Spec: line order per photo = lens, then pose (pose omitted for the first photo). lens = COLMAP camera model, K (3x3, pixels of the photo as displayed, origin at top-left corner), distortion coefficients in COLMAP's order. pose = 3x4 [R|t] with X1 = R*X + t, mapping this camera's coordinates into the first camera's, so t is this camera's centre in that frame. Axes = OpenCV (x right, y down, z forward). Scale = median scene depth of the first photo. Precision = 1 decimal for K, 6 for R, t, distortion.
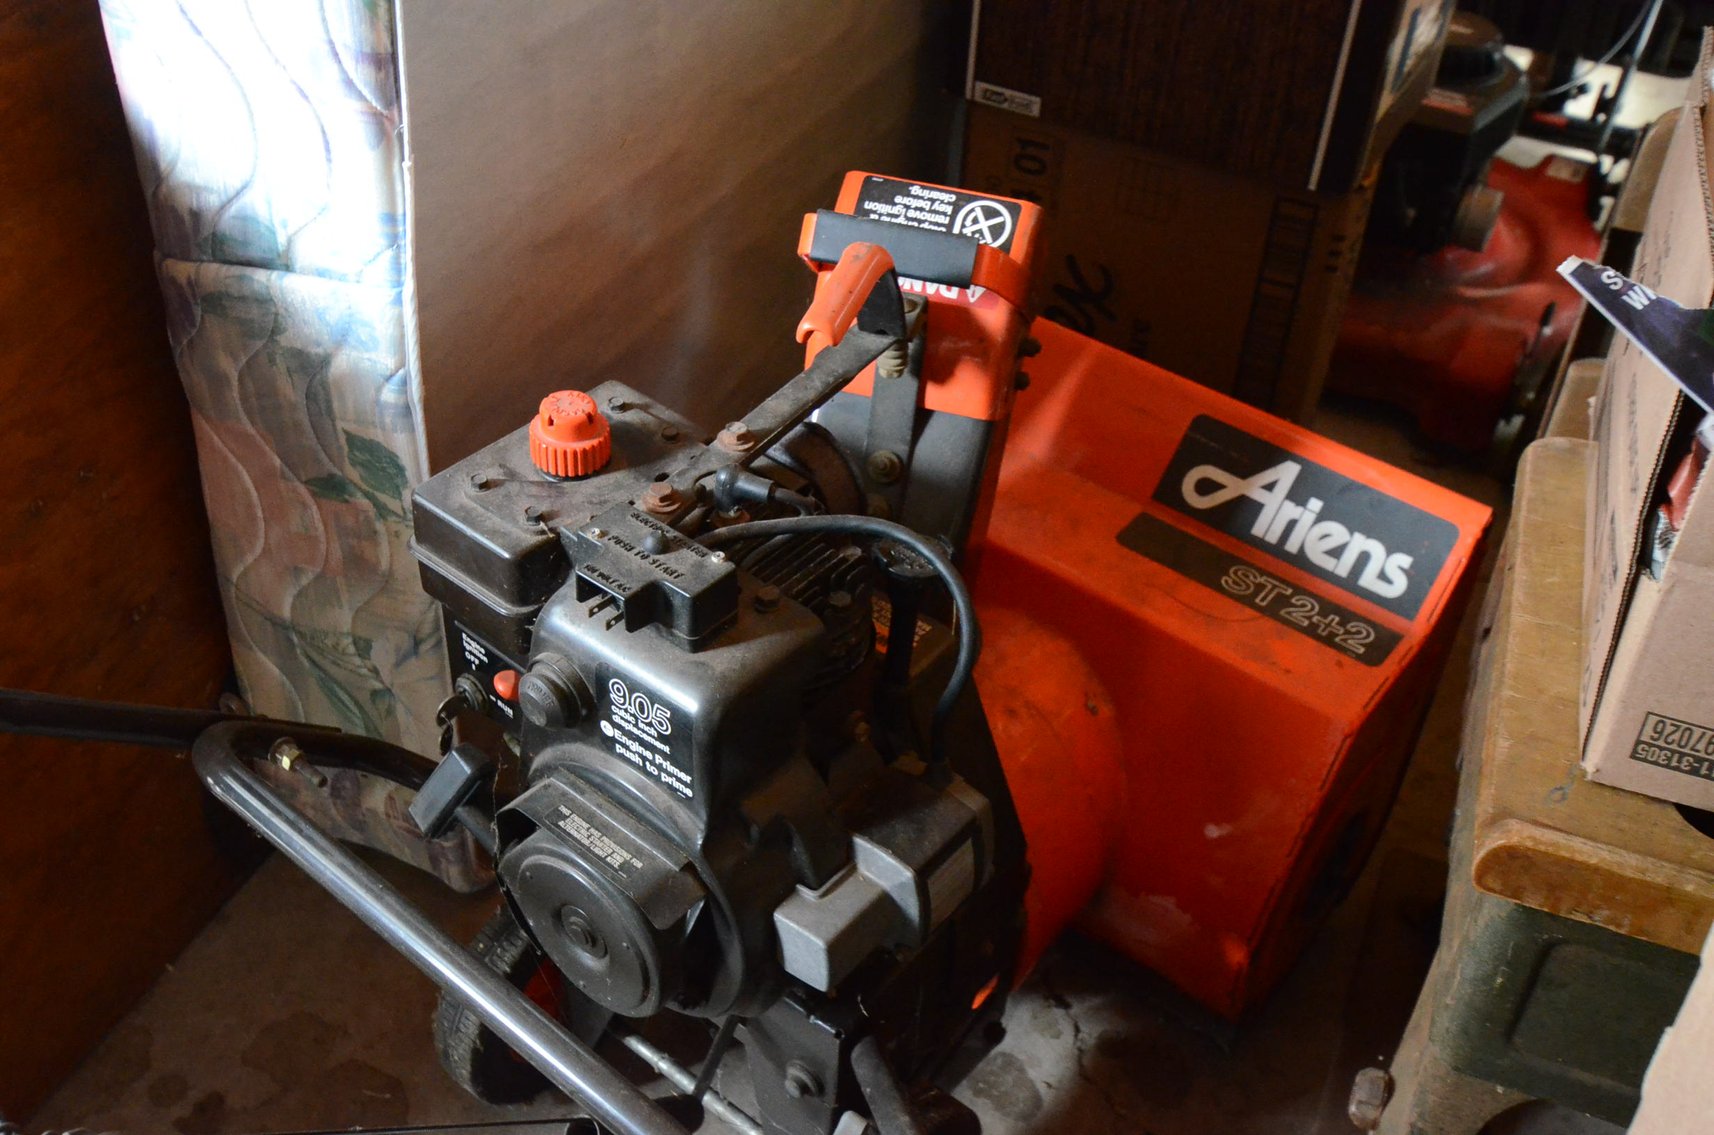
lens RADIAL K [[1689.4, 0, 857.0], [0, 1689.4, 567.5], [0, 0, 1]] dist [0.005983, 0.004029]
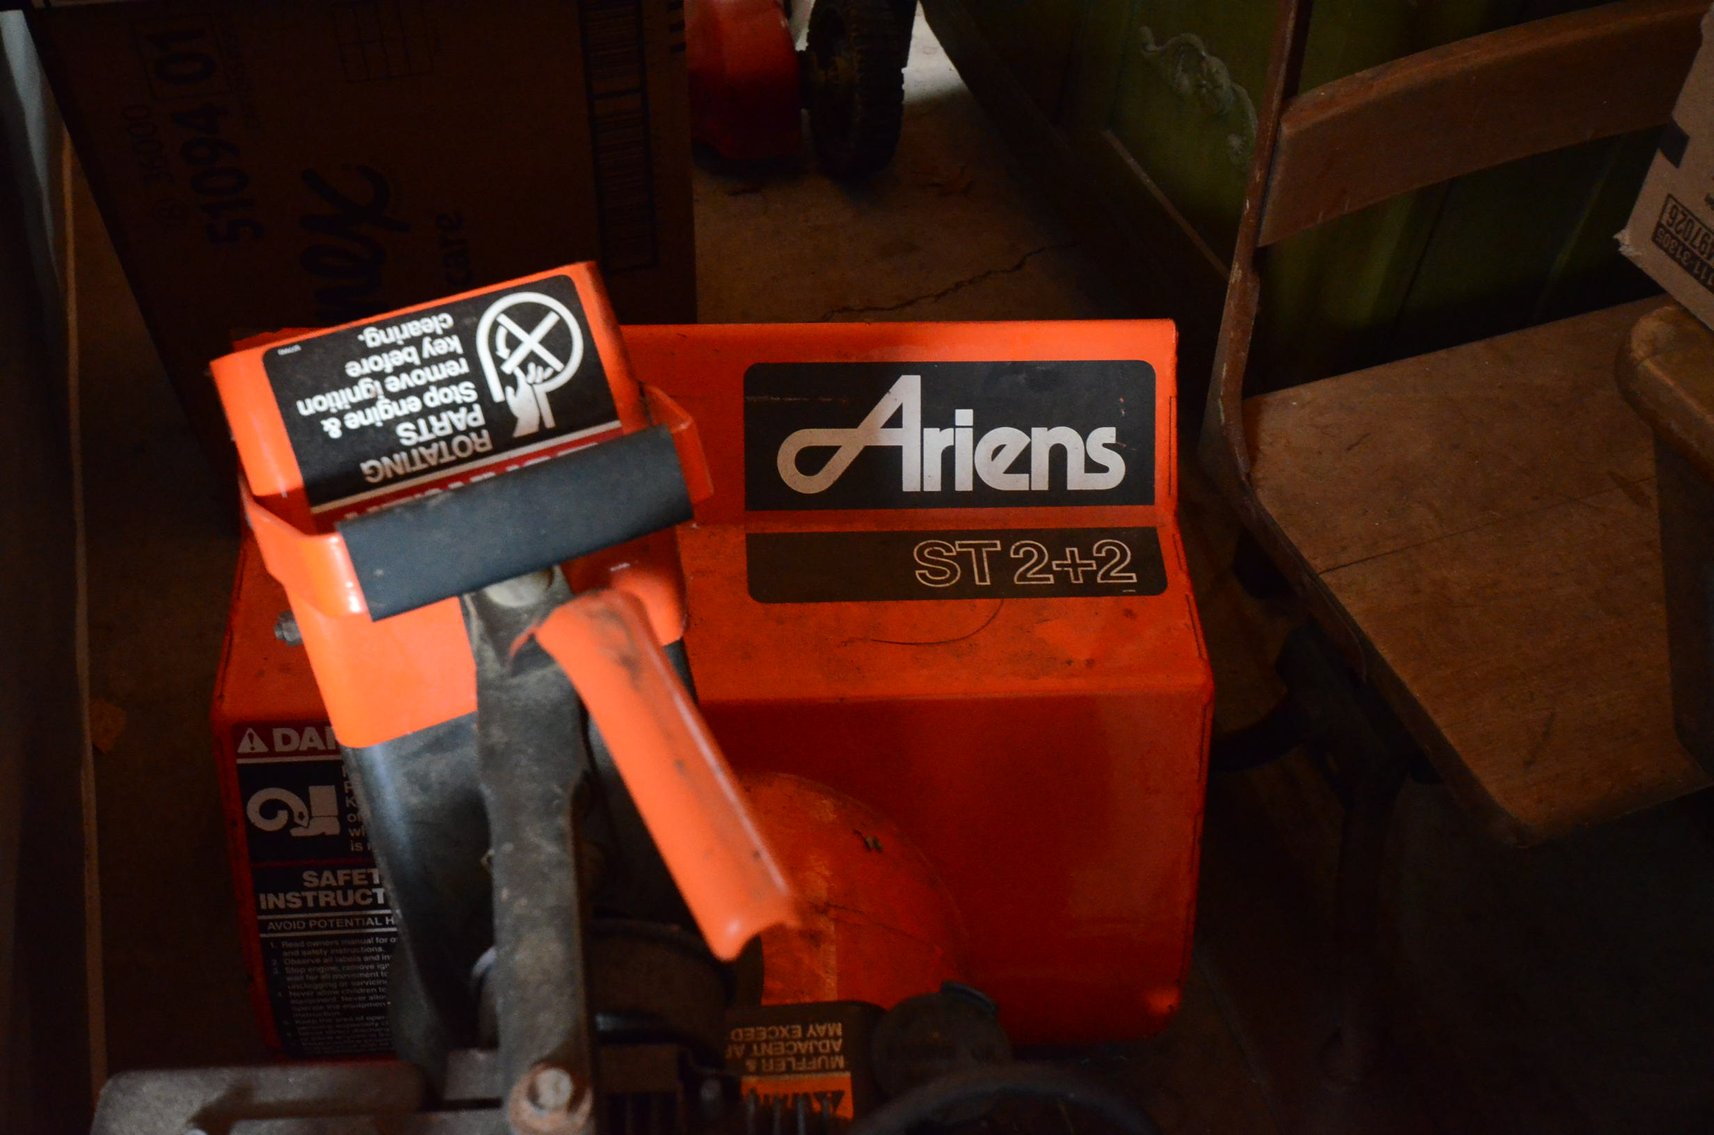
lens RADIAL K [[1689.4, 0, 857.0], [0, 1689.4, 567.5], [0, 0, 1]] dist [0.005983, 0.004029]
pose [[0.745427, -0.521693, 0.414940, -0.092555], [0.417794, 0.850697, 0.319004, -0.235138], [-0.519410, -0.064434, 0.852092, 0.427442]]
